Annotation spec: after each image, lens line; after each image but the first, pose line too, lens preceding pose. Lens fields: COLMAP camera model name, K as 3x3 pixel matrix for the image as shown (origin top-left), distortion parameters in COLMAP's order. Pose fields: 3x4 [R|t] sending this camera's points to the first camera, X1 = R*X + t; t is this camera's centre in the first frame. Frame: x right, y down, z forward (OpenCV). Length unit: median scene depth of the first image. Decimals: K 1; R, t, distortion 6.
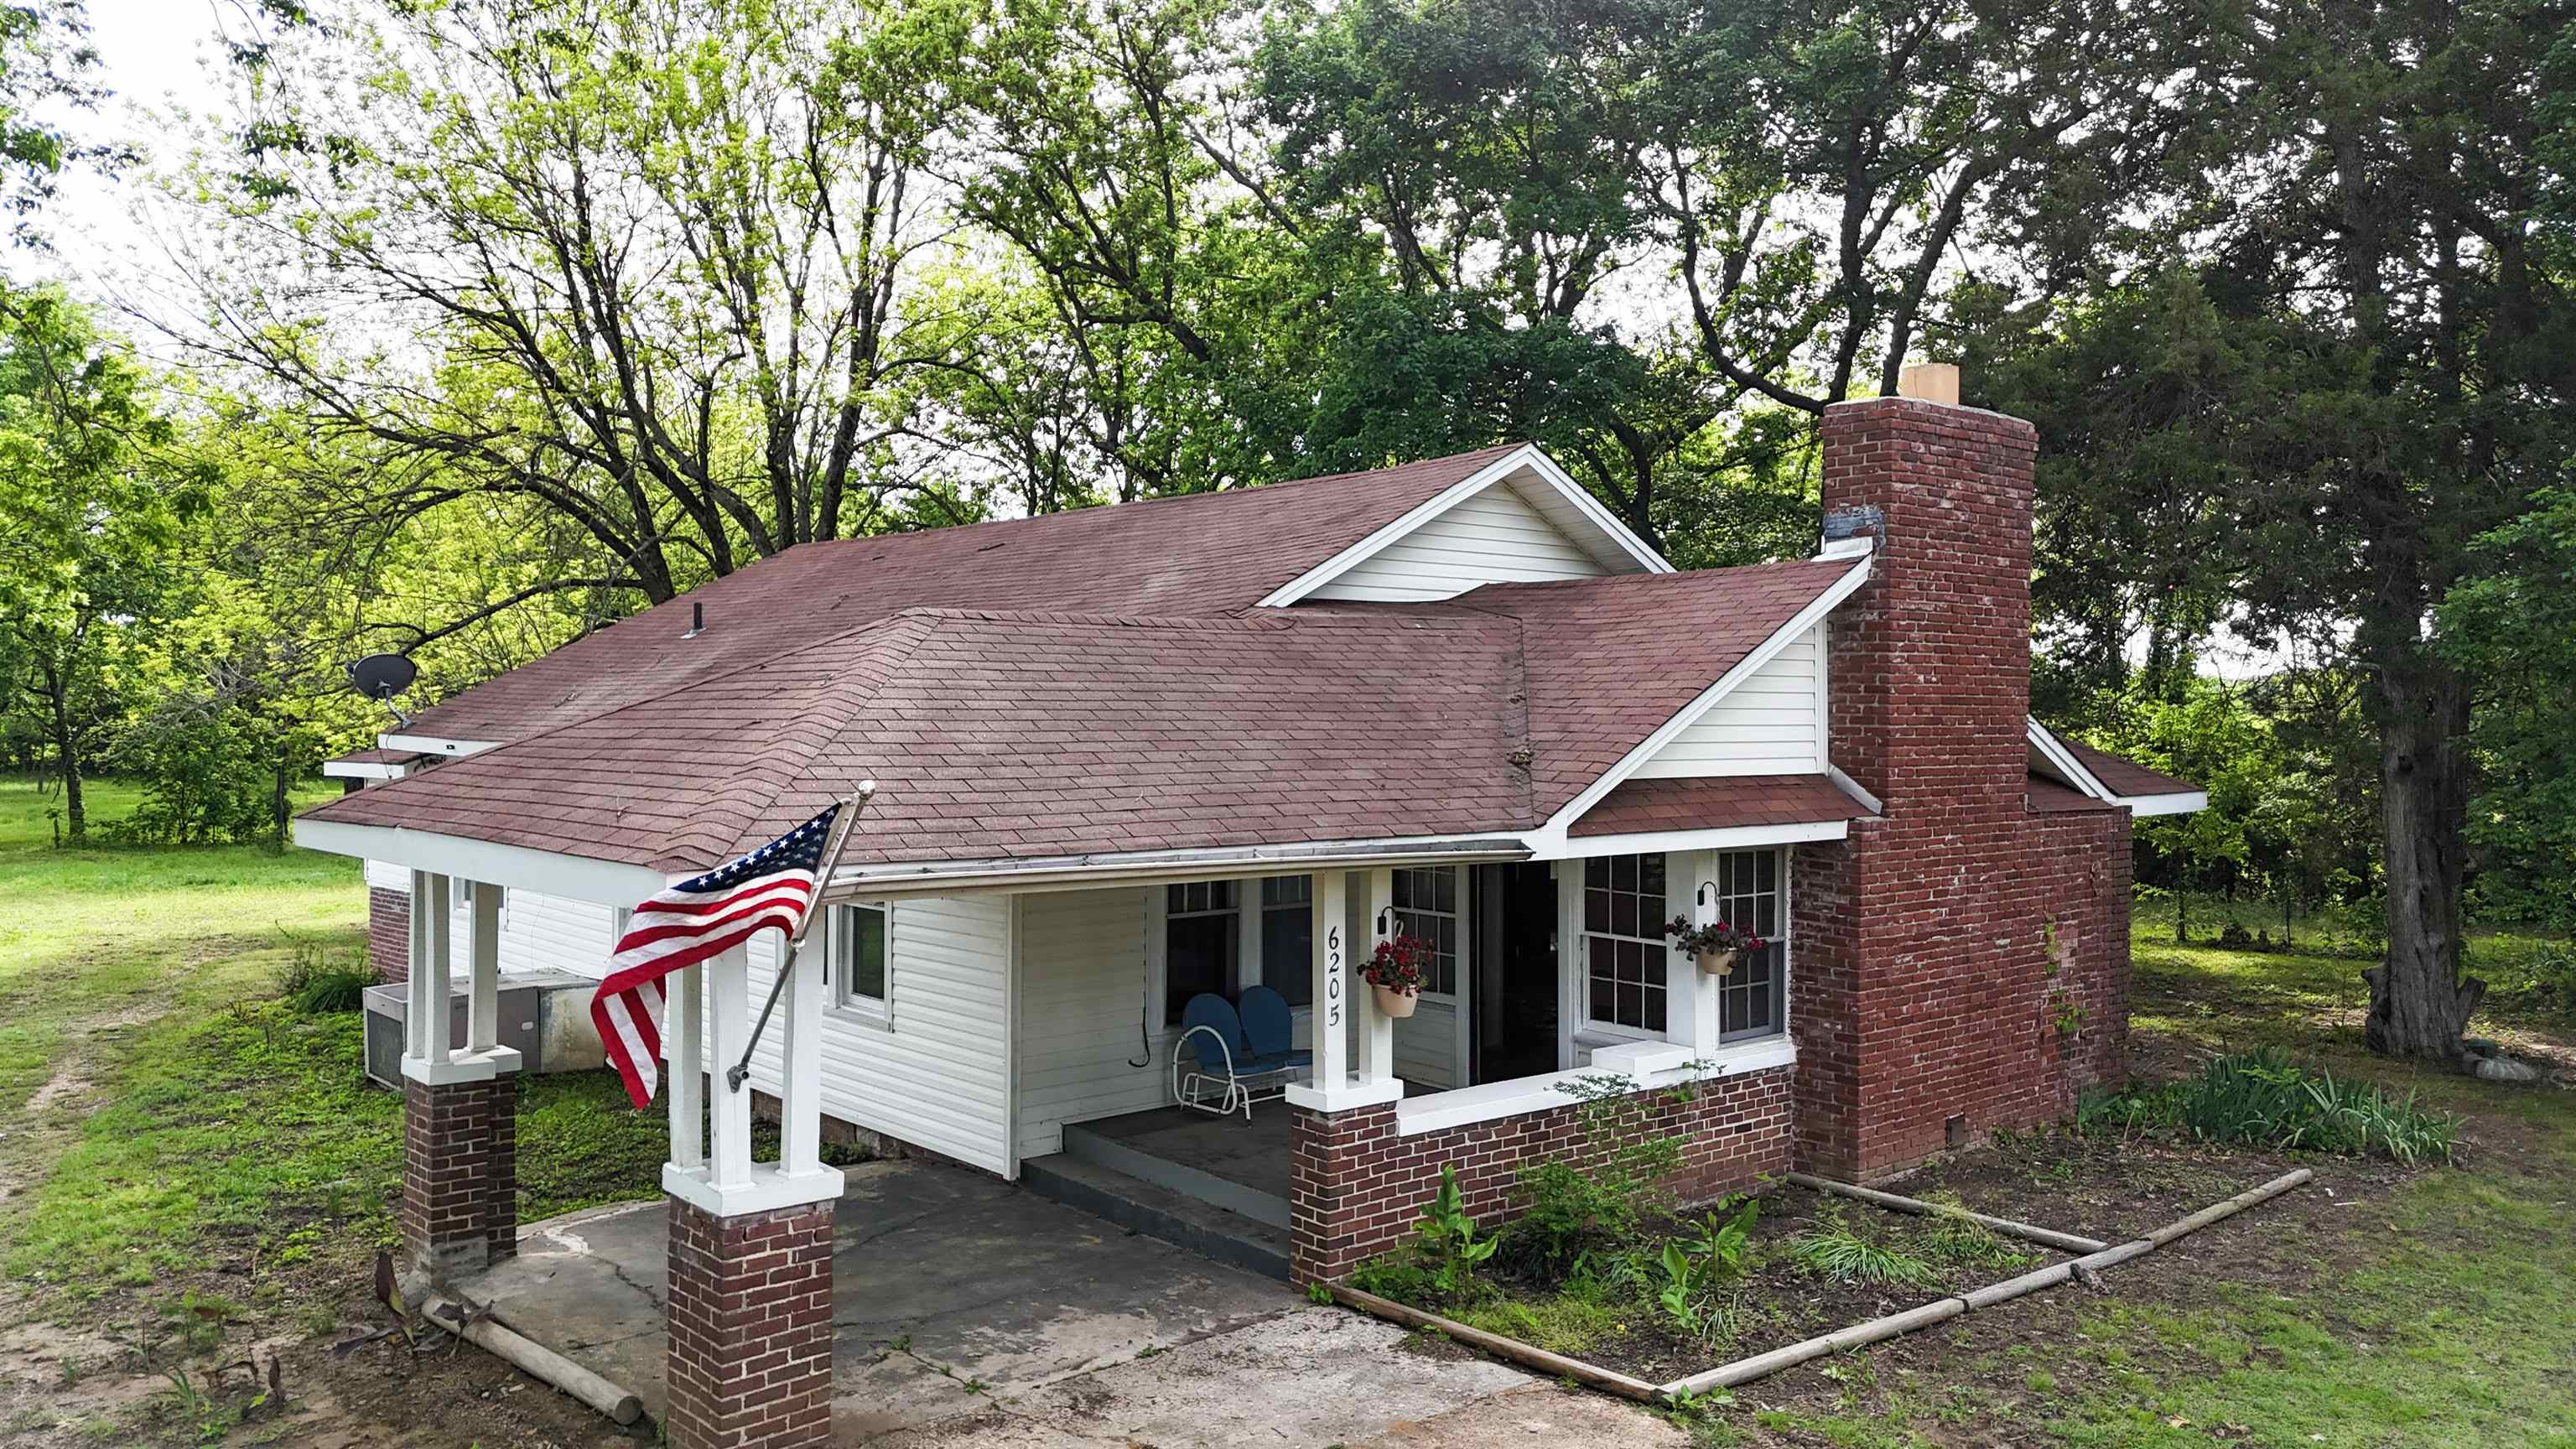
lens RADIAL K [[1856.0, 0, 1286.7], [0, 1856.0, 716.8], [0, 0, 1]] dist [0.068015, -0.024523]
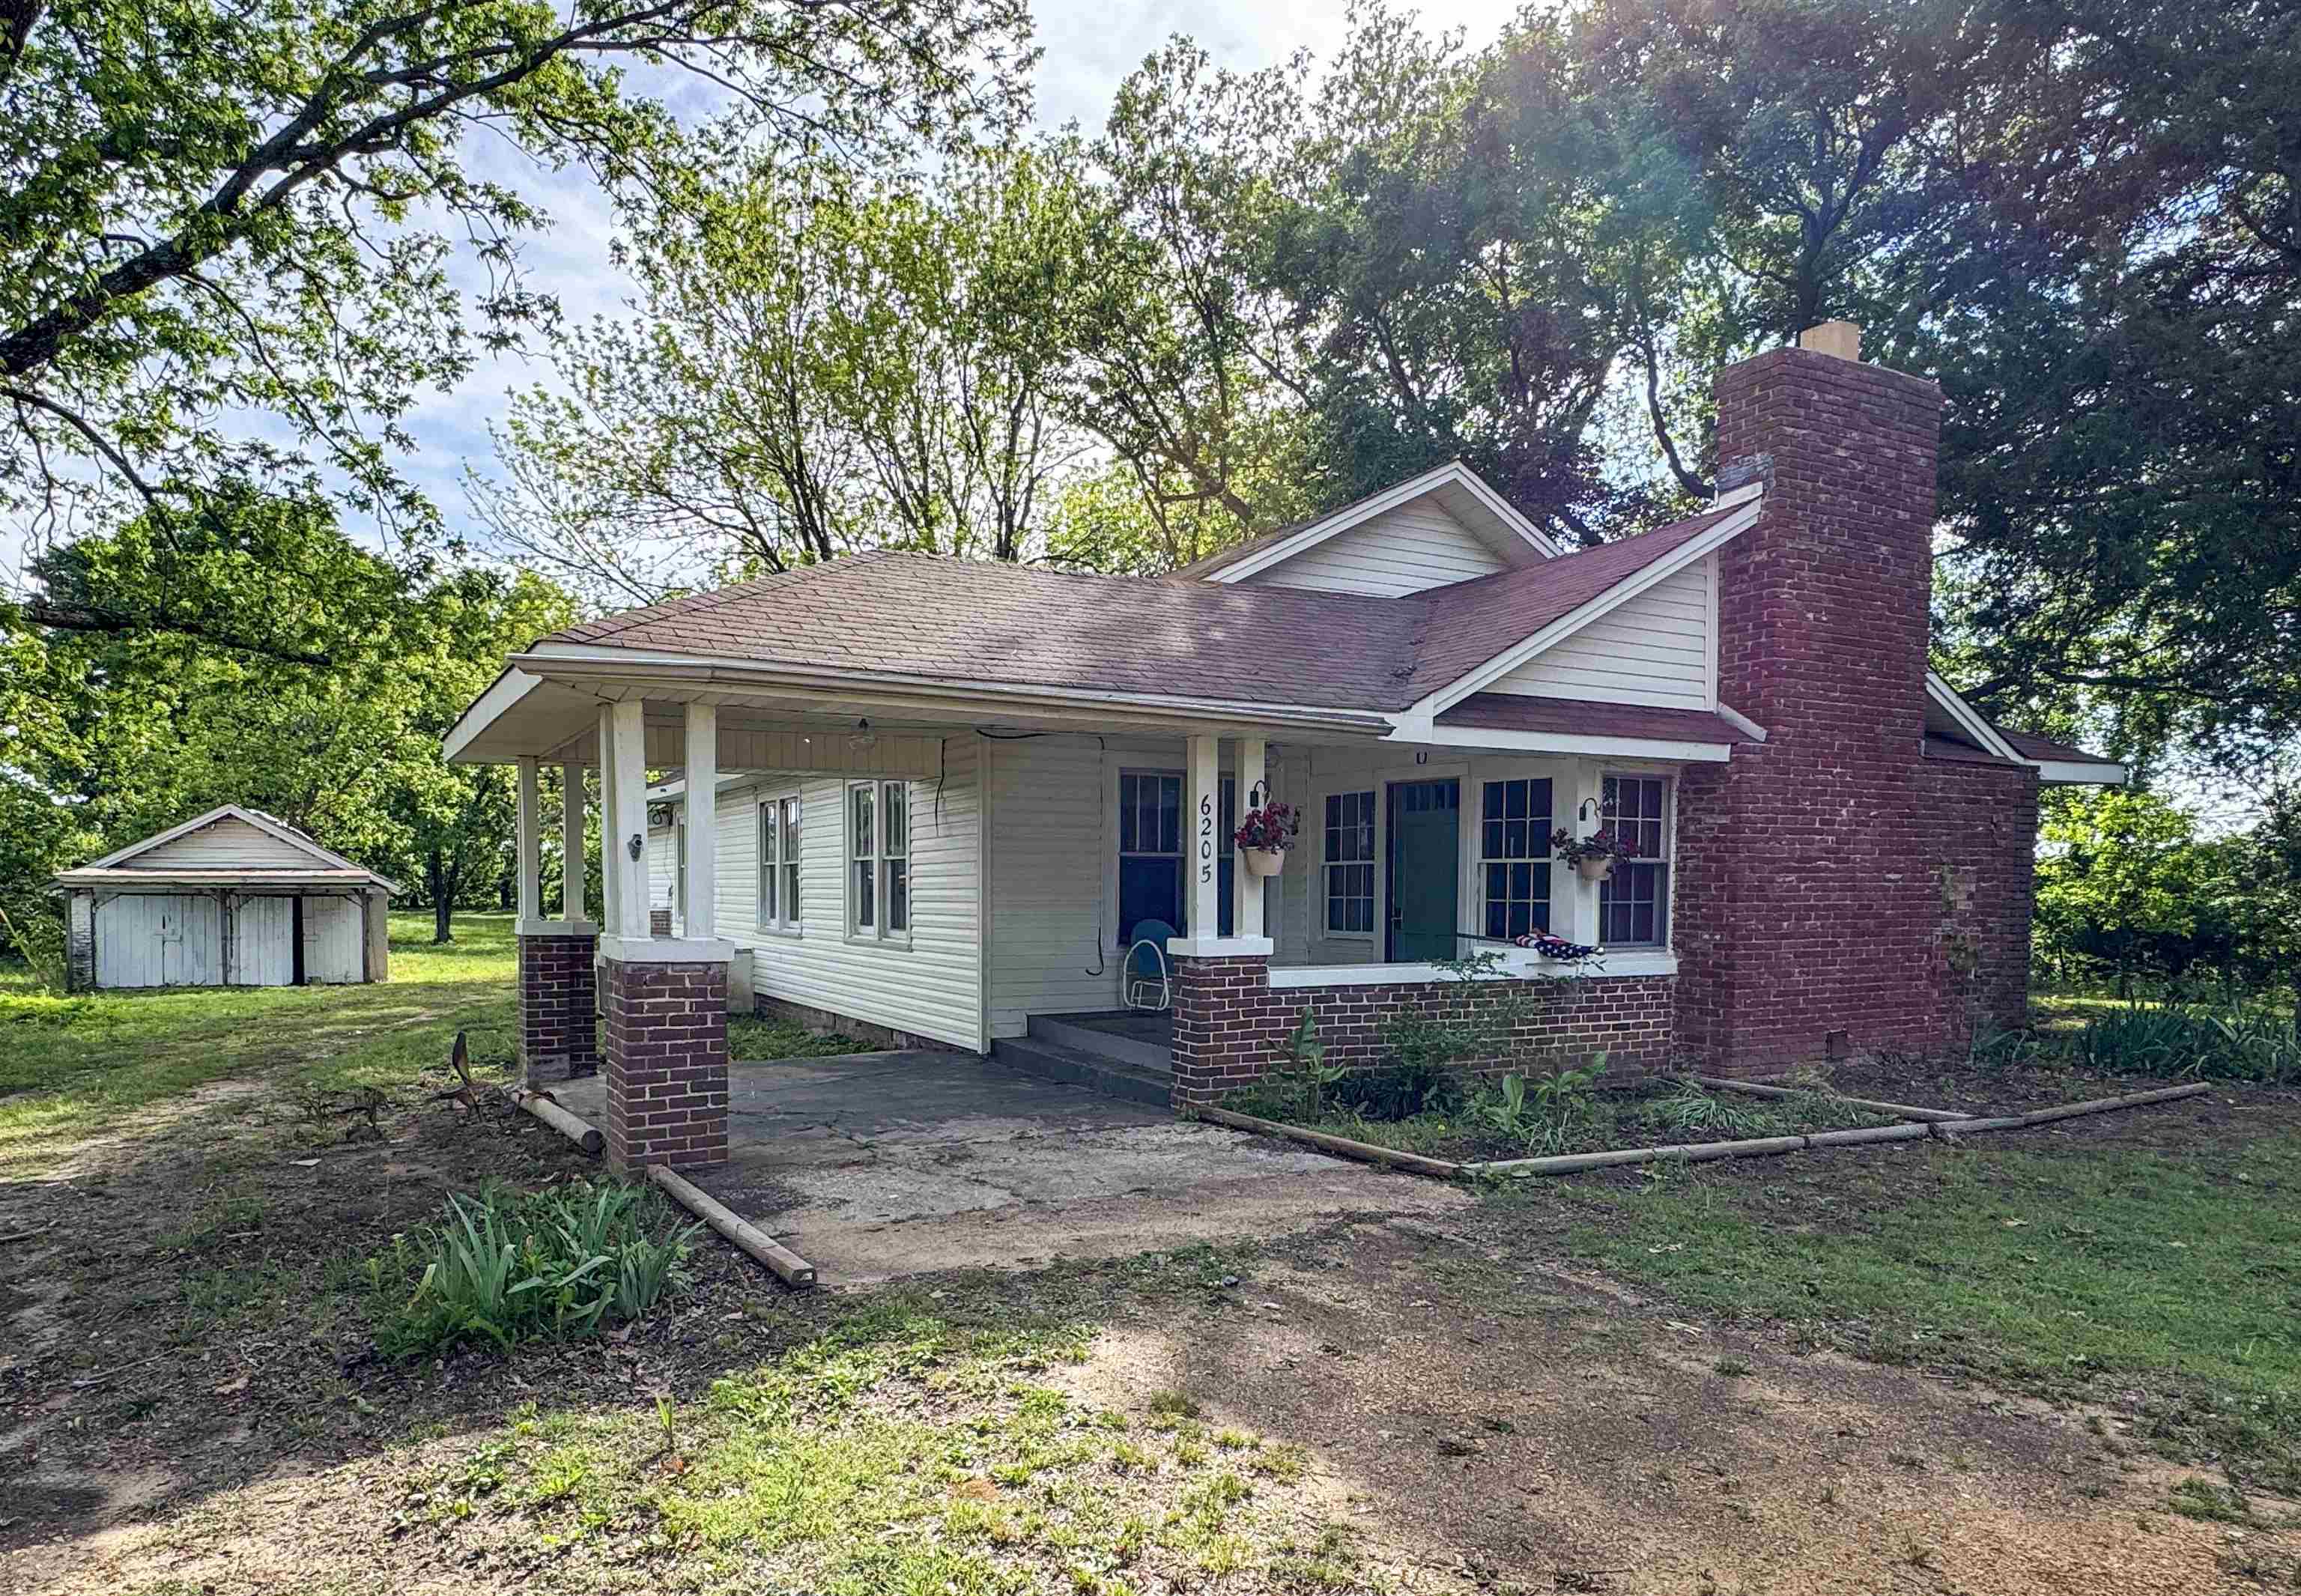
lens RADIAL K [[1377.7, 0, 1039.4], [0, 1377.7, 925.4], [0, 0, 1]] dist [-0.001597, 0.003969]
pose [[0.973078, 0.011108, -0.230206, 0.098605], [-0.002550, 0.999296, 0.037439, 0.133475], [0.230460, -0.035845, 0.972421, 0.135361]]
